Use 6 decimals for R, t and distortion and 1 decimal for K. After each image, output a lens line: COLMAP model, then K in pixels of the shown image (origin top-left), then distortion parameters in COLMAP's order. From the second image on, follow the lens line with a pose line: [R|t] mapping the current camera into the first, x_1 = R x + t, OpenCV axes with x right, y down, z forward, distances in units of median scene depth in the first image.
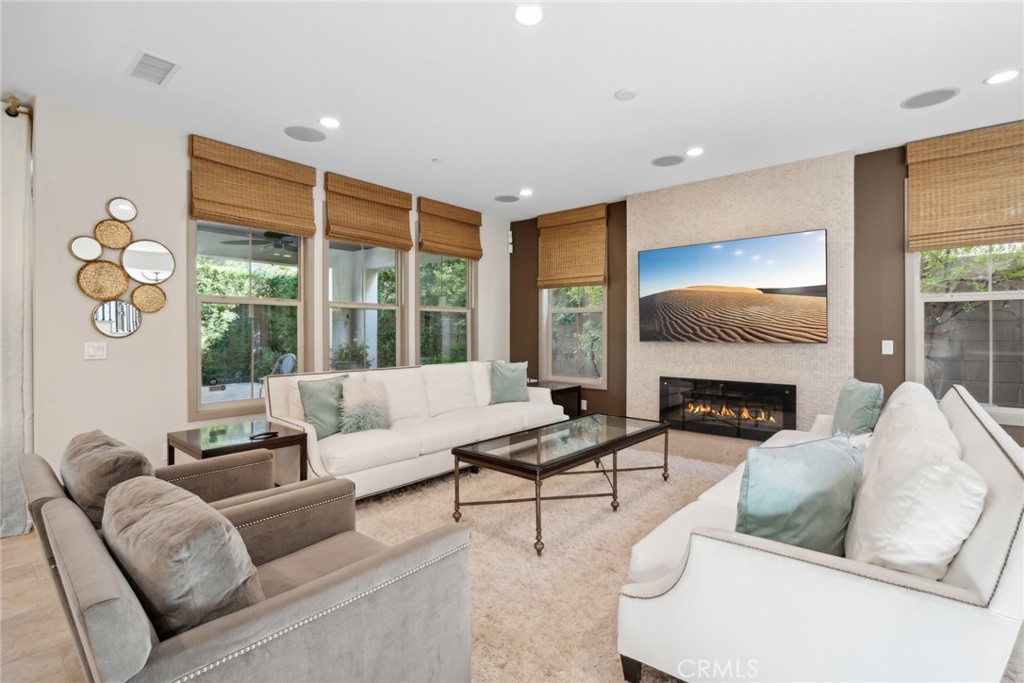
lens RADIAL K [[473.0, 0, 511.6], [0, 473.0, 333.7], [0, 0, 1]] dist [-0.003229, 0.000951]
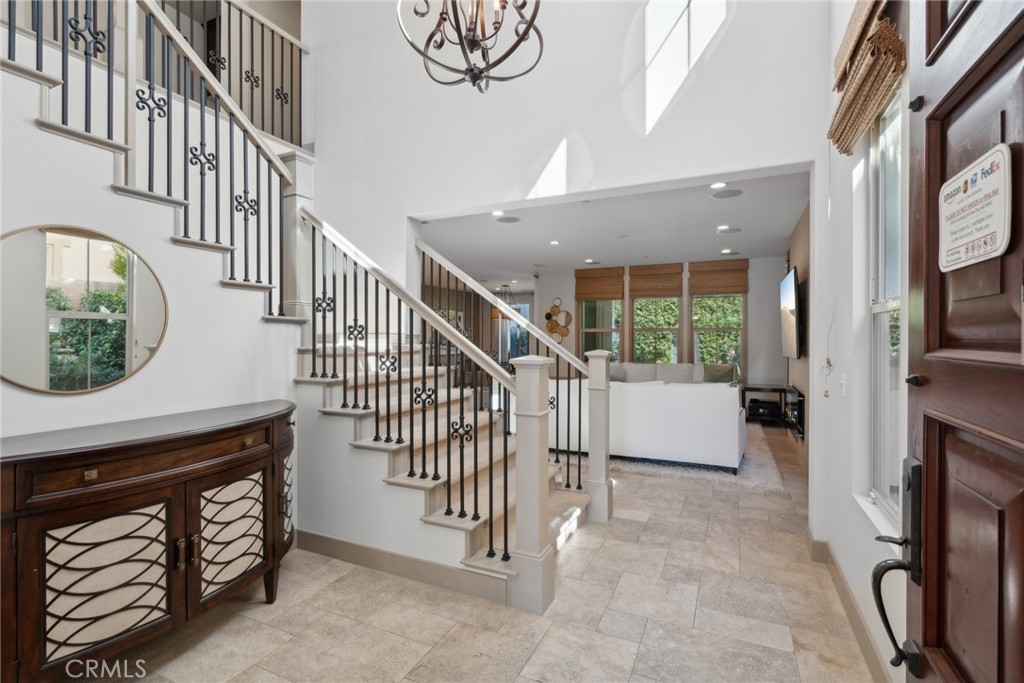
lens RADIAL K [[473.0, 0, 515.0], [0, 473.0, 340.8], [0, 0, 1]] dist [-0.003229, 0.000951]
pose [[0.269228, 0.004999, -0.963064, 1.349156], [-0.003405, 0.999985, 0.004239, -0.020975], [0.963070, 0.002138, 0.269241, -0.043581]]
